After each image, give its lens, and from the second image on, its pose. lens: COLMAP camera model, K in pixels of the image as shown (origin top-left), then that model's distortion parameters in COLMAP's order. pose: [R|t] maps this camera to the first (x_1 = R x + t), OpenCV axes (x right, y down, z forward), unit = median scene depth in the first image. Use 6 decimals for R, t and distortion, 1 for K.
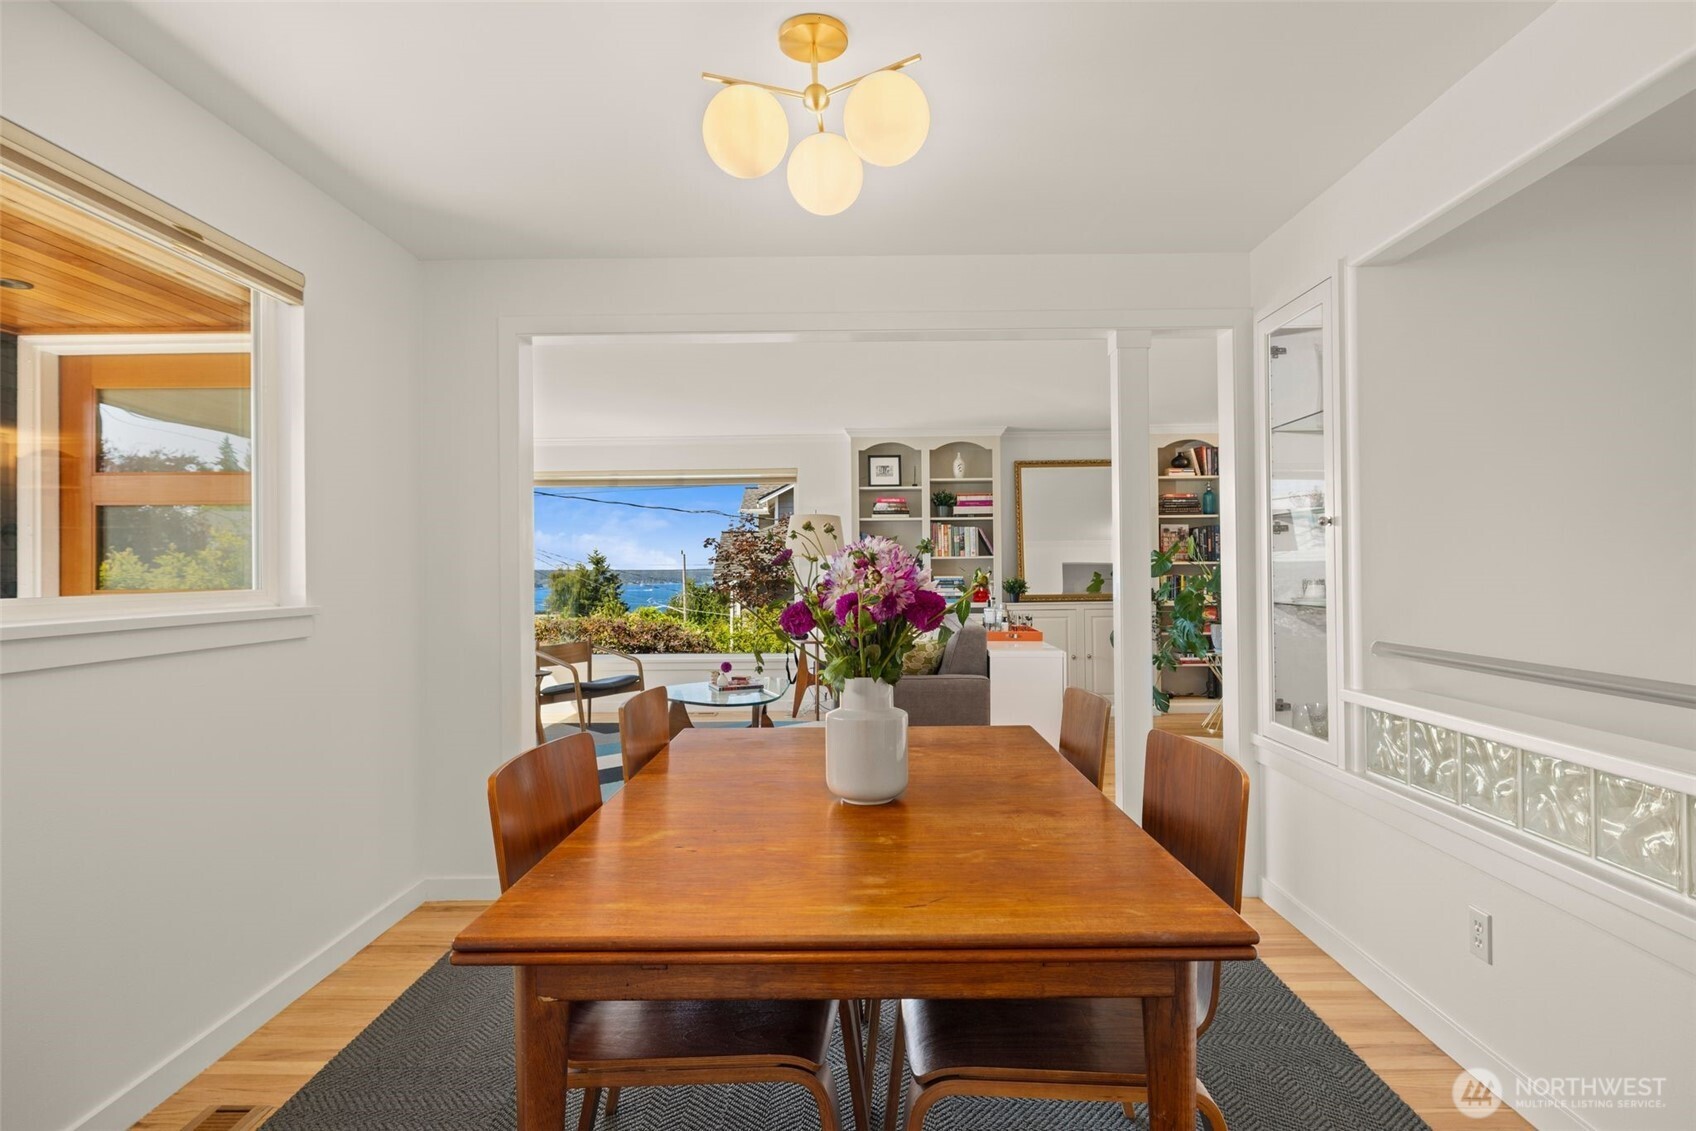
lens RADIAL K [[903.7, 0, 851.6], [0, 903.7, 562.7], [0, 0, 1]] dist [-0.002260, 0.000479]
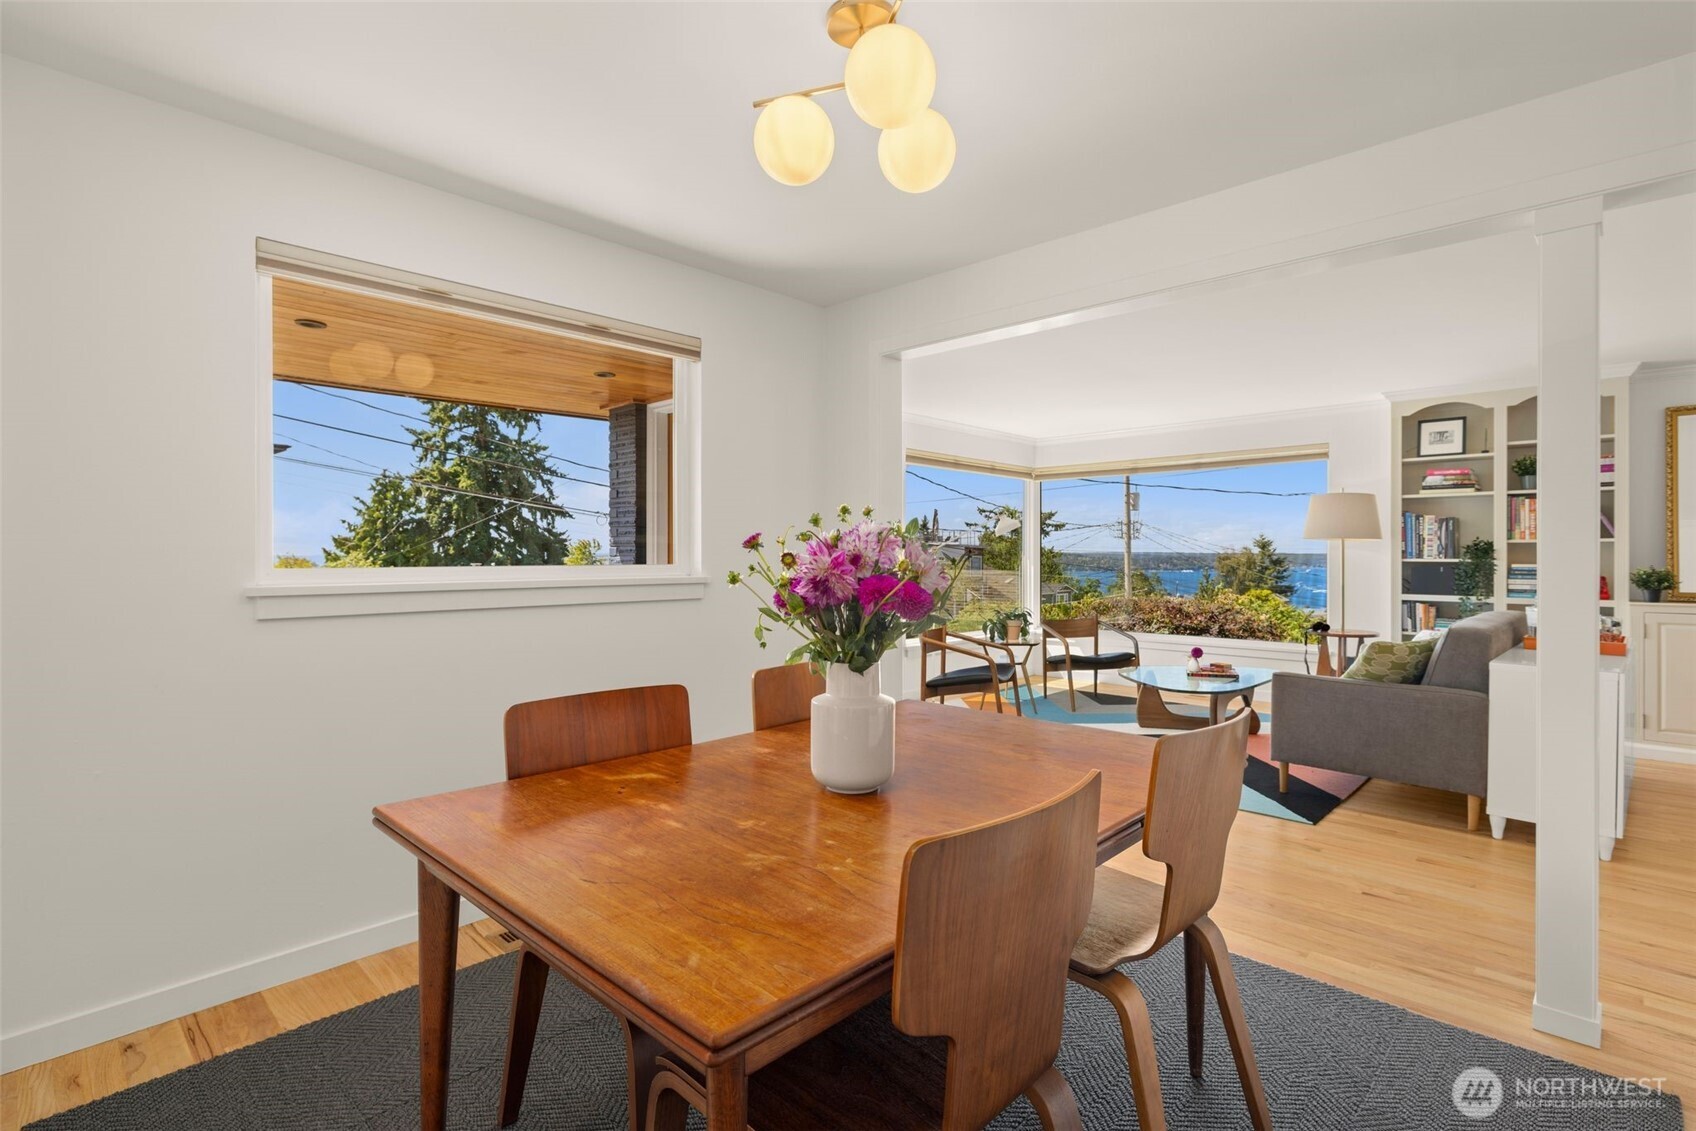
lens RADIAL K [[802.5, 0, 852.5], [0, 802.5, 559.7], [0, 0, 1]] dist [-0.009030, 0.000224]
pose [[0.733988, 0.013382, -0.679031, 0.143124], [-0.001945, 0.999843, 0.017602, -0.000169], [0.679160, -0.011599, 0.733899, 0.085798]]
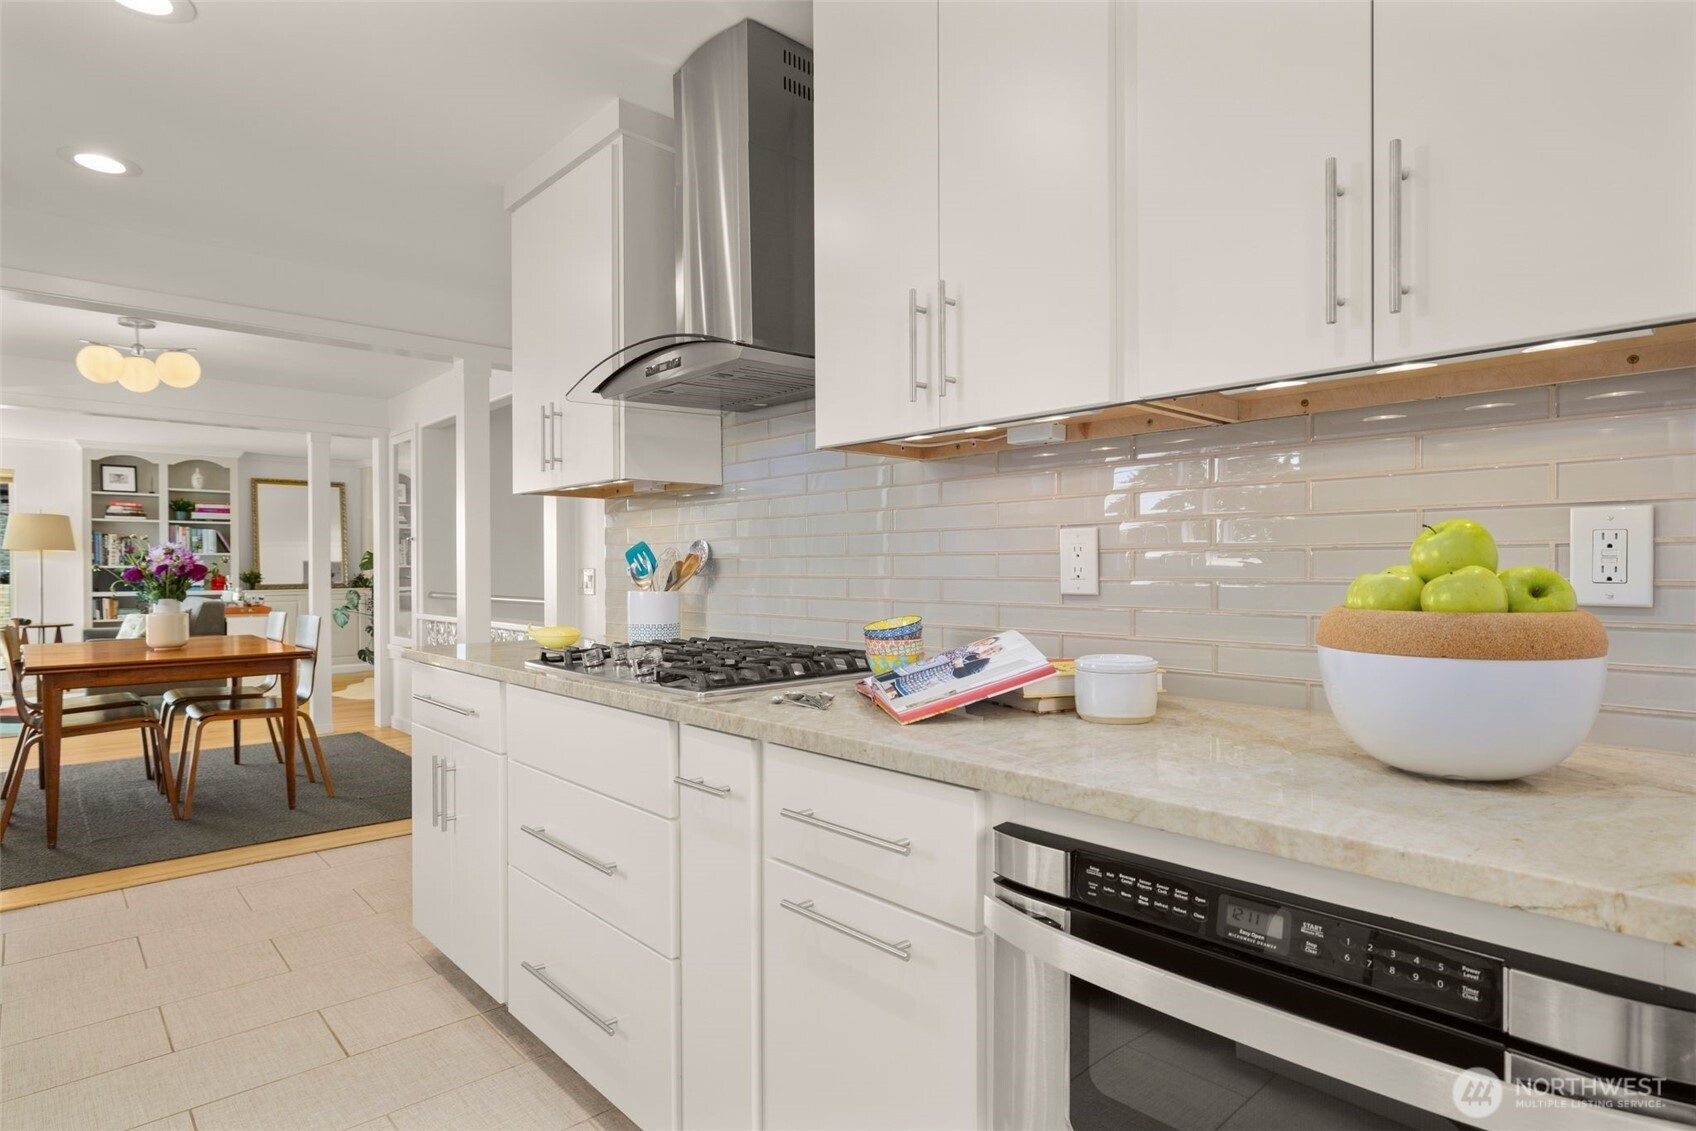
lens RADIAL K [[903.7, 0, 857.9], [0, 903.7, 570.0], [0, 0, 1]] dist [-0.002260, 0.000479]
pose [[0.722555, 0.005014, 0.691295, -0.081061], [-0.008180, 0.999966, 0.001296, 0.007203], [-0.691265, -0.006591, 0.722571, -0.513311]]
